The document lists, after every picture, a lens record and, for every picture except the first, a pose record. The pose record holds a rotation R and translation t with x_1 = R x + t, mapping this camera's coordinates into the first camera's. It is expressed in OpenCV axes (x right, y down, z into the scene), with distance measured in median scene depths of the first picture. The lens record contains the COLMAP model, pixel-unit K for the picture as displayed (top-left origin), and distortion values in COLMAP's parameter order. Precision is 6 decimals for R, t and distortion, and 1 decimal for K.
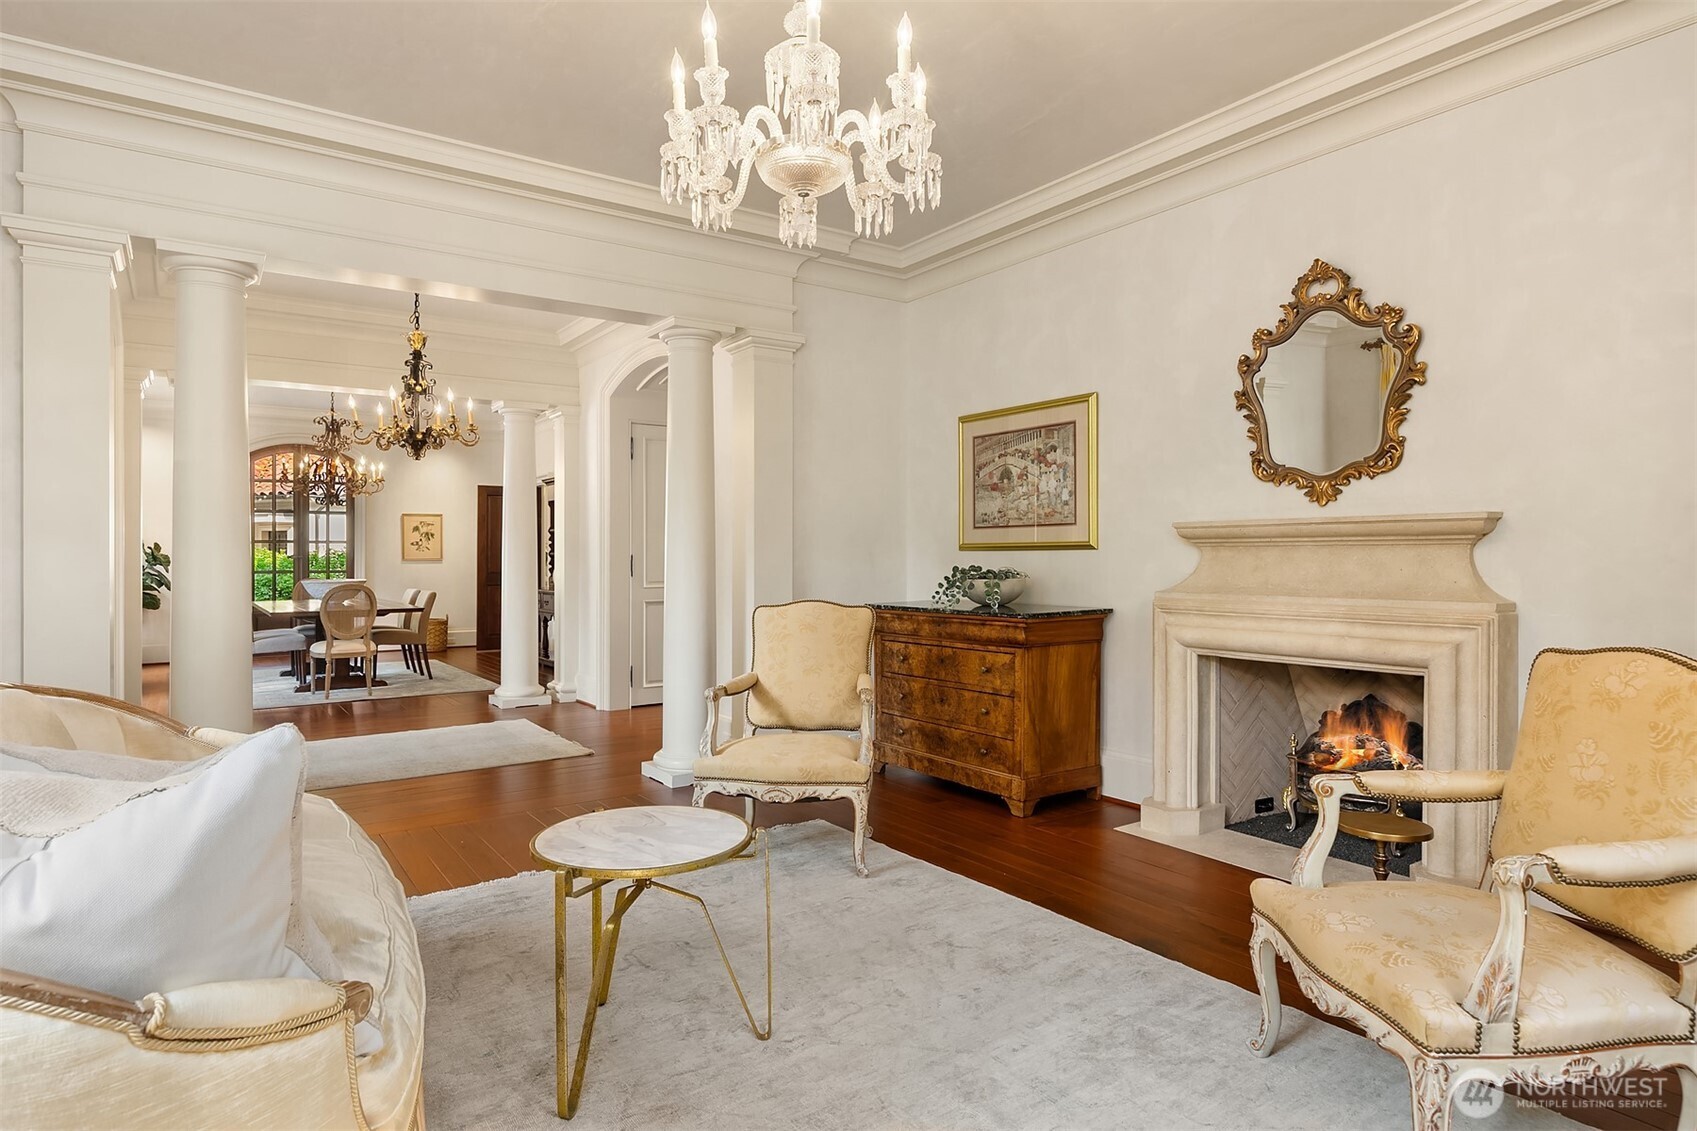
lens RADIAL K [[935.9, 0, 848.5], [0, 935.9, 565.5], [0, 0, 1]] dist [-0.005848, -0.000839]
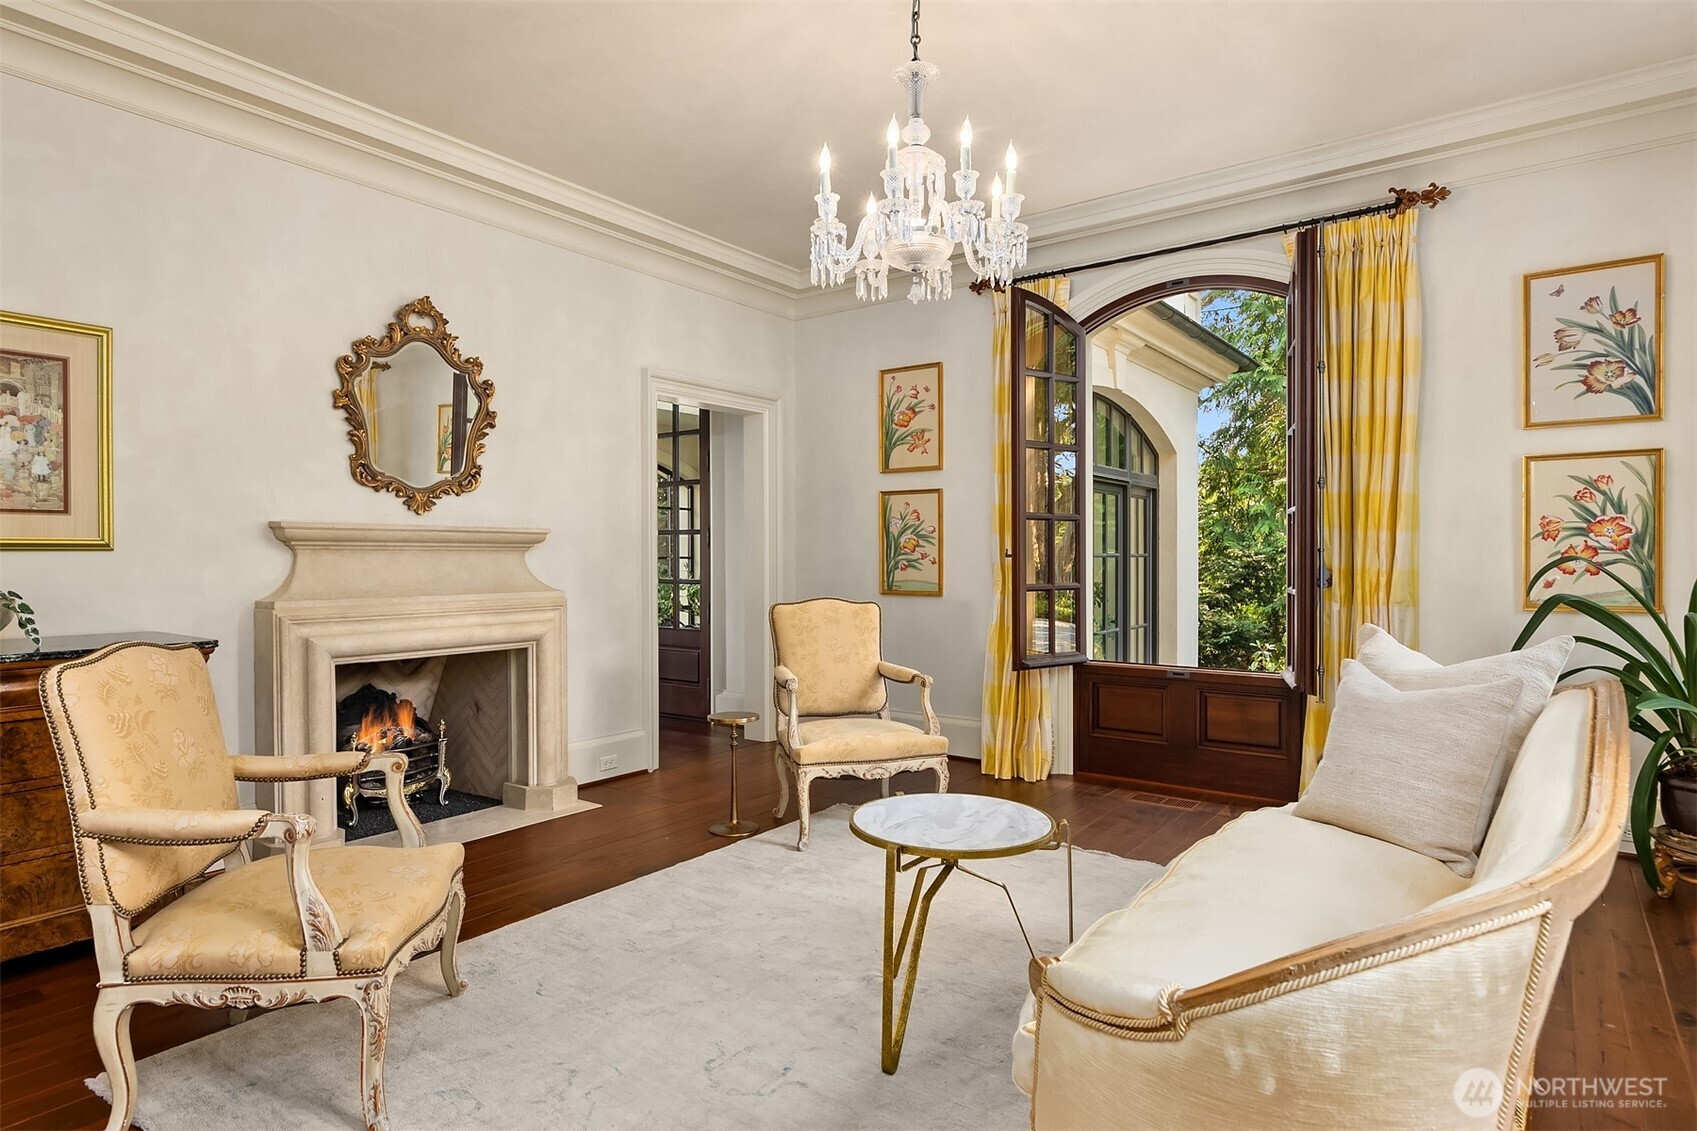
lens RADIAL K [[945.4, 0, 816.0], [0, 945.4, 572.8], [0, 0, 1]] dist [0.002998, 0.000843]
pose [[-0.291154, -0.013414, 0.956582, -0.742180], [0.011996, 0.999772, 0.017670, -0.008700], [-0.956601, 0.016620, -0.290927, 0.899256]]
